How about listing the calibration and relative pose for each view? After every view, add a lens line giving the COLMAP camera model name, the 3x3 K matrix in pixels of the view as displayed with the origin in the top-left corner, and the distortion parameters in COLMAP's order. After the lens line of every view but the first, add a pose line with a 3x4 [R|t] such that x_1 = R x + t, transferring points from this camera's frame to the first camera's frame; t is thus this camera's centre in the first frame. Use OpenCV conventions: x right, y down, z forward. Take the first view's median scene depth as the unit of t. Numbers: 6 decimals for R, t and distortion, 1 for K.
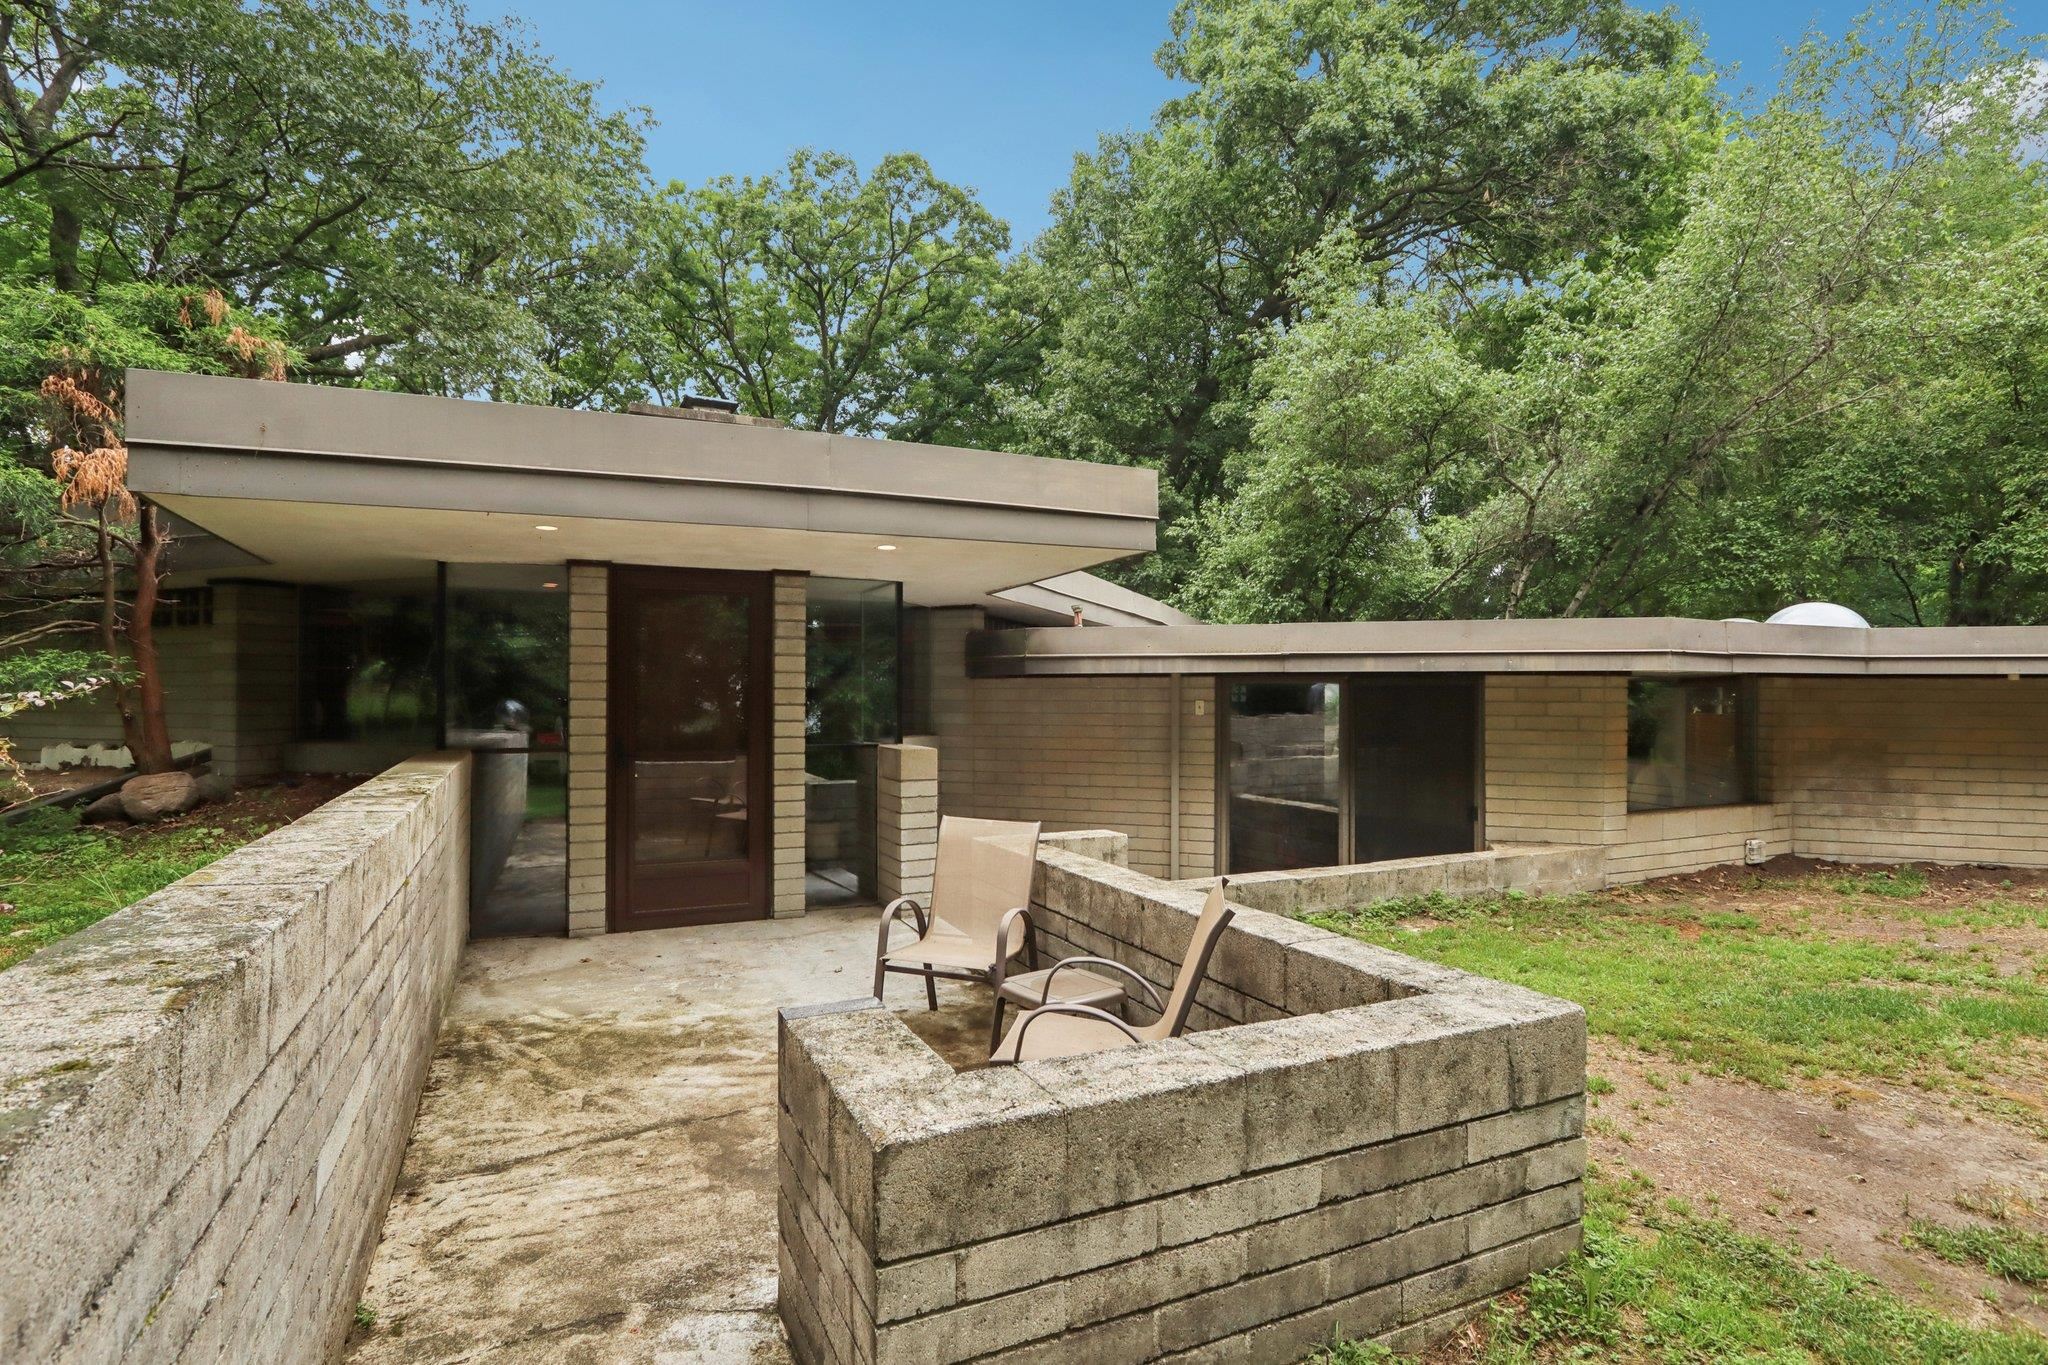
lens RADIAL K [[1009.3, 0, 1017.0], [0, 1009.3, 677.8], [0, 0, 1]] dist [-0.008044, 0.000373]
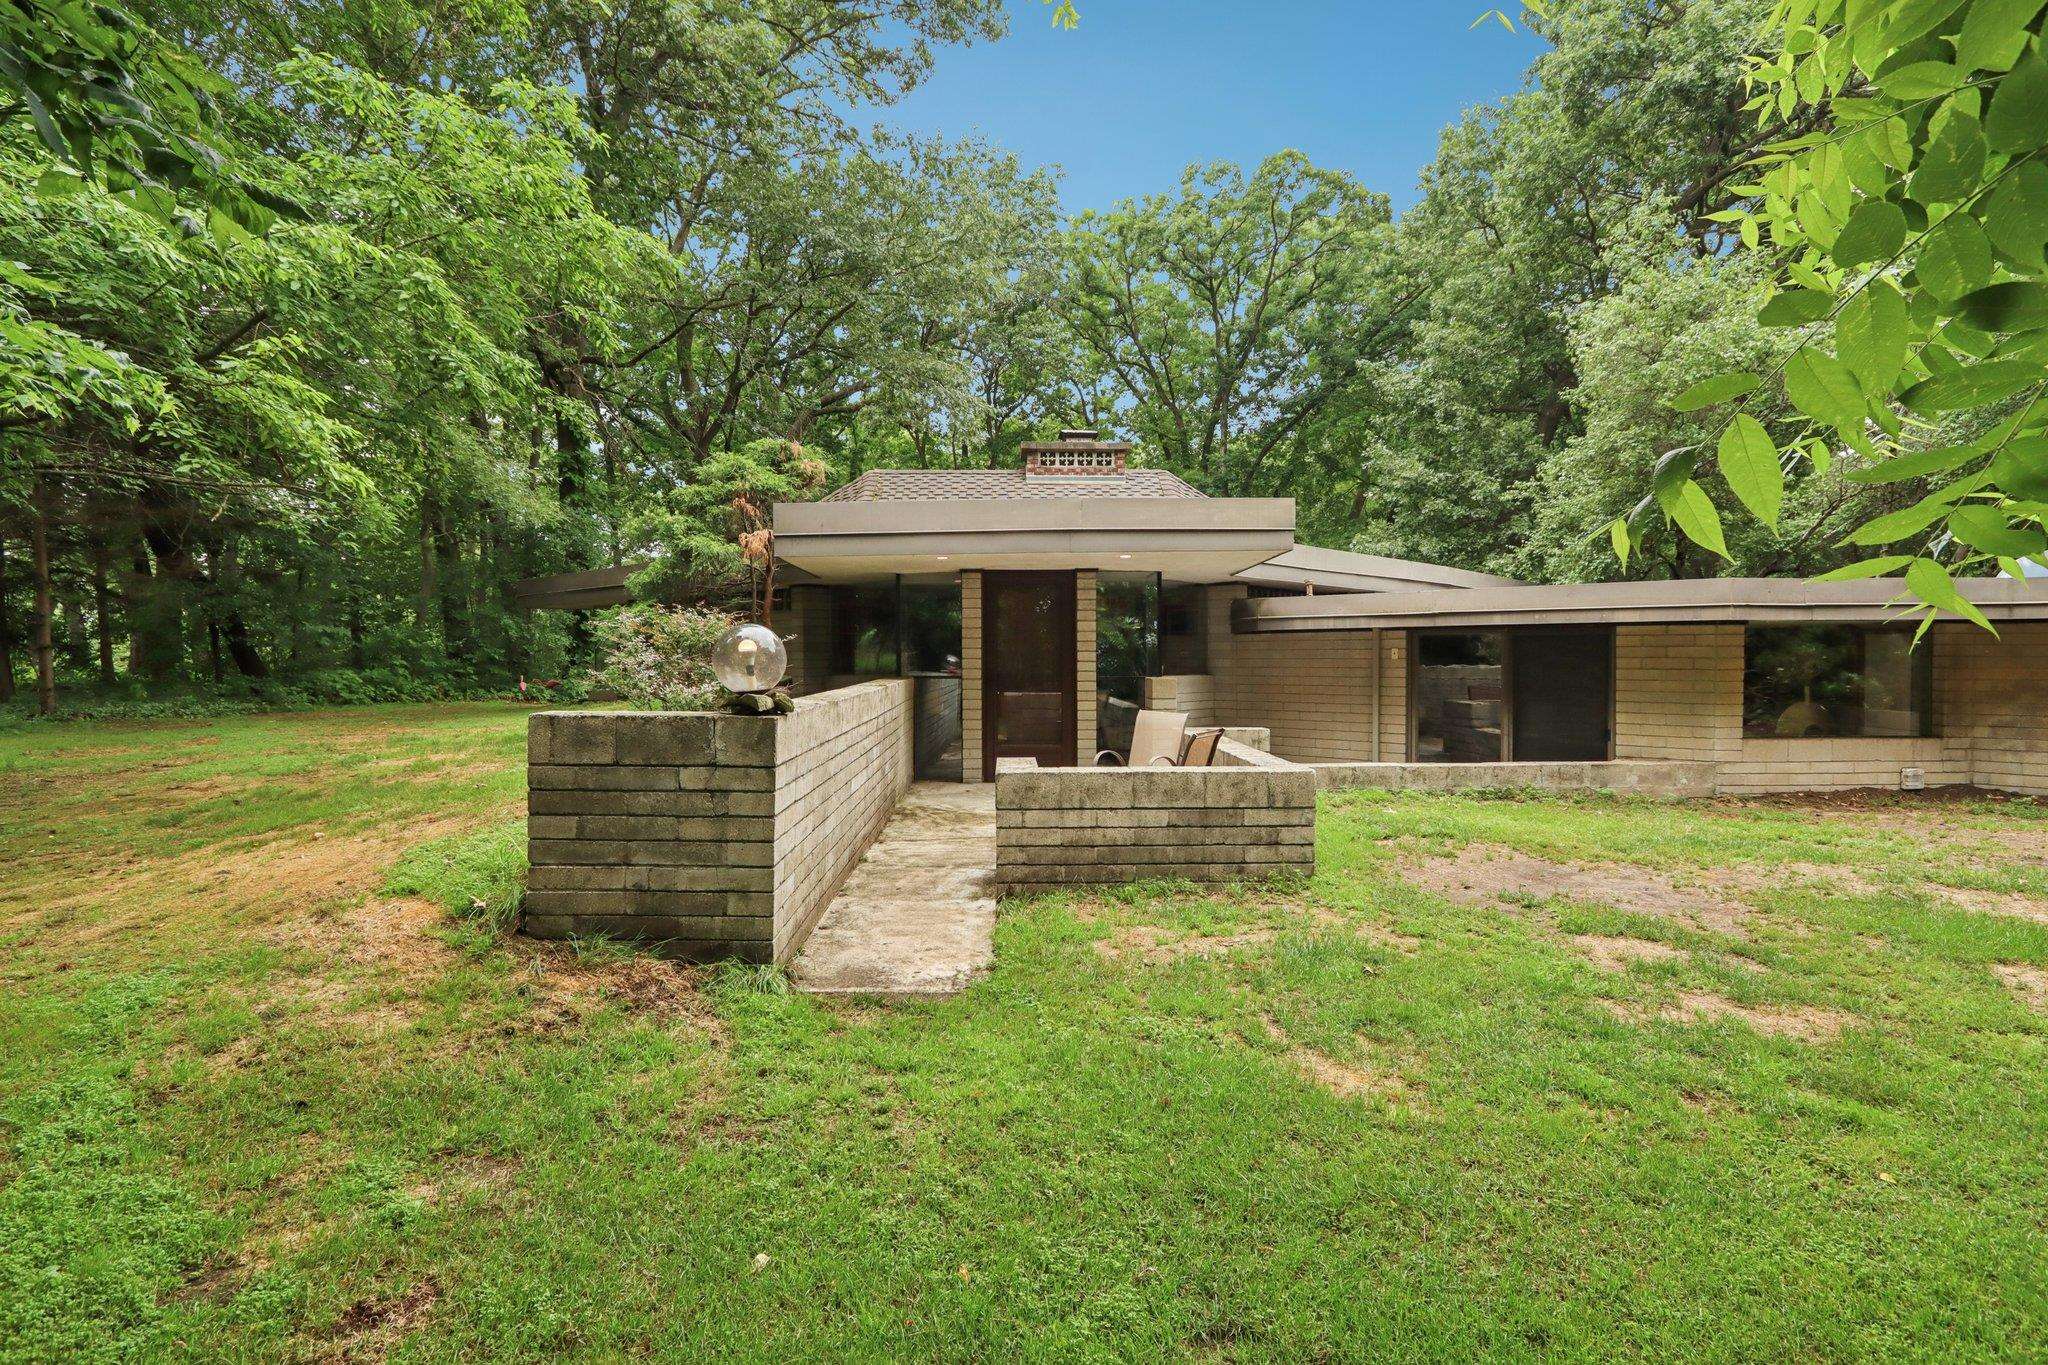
lens RADIAL K [[1009.3, 0, 1014.2], [0, 1009.3, 647.4], [0, 0, 1]] dist [-0.008044, 0.000373]
pose [[0.909821, -0.007979, -0.414925, 0.154605], [0.011315, 0.999920, 0.005580, 0.004518], [0.414847, -0.009772, 0.909839, -0.236637]]
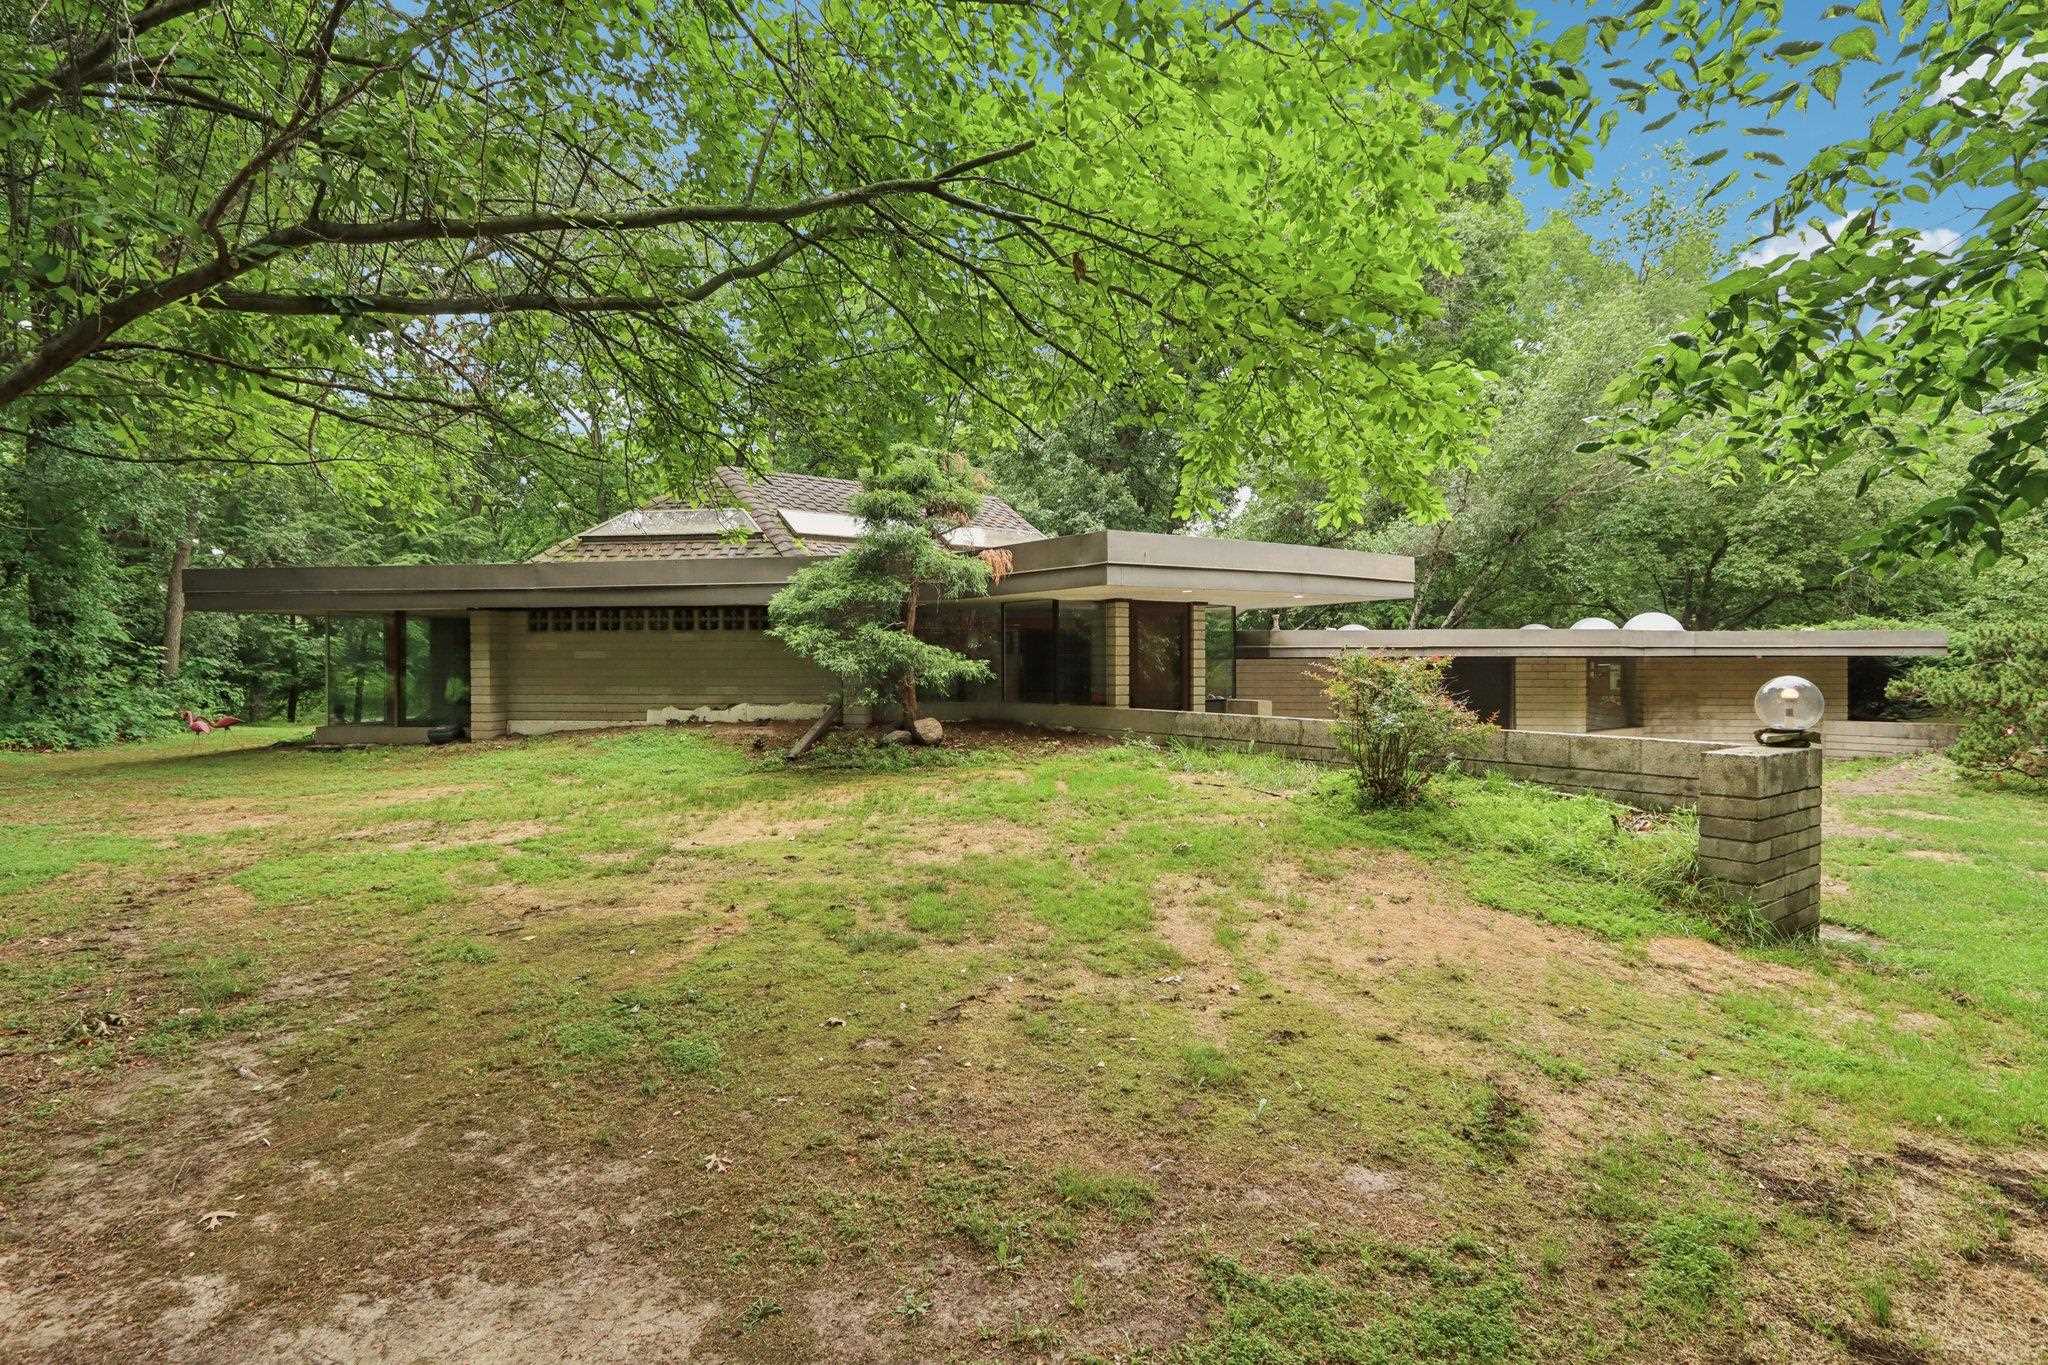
lens RADIAL K [[1009.3, 0, 1017.7], [0, 1009.3, 658.3], [0, 0, 1]] dist [-0.008044, 0.000373]
pose [[0.979442, -0.003482, 0.201698, -0.392764], [0.000947, 0.999919, 0.012661, -0.013014], [-0.201726, -0.012210, 0.979366, -0.297285]]
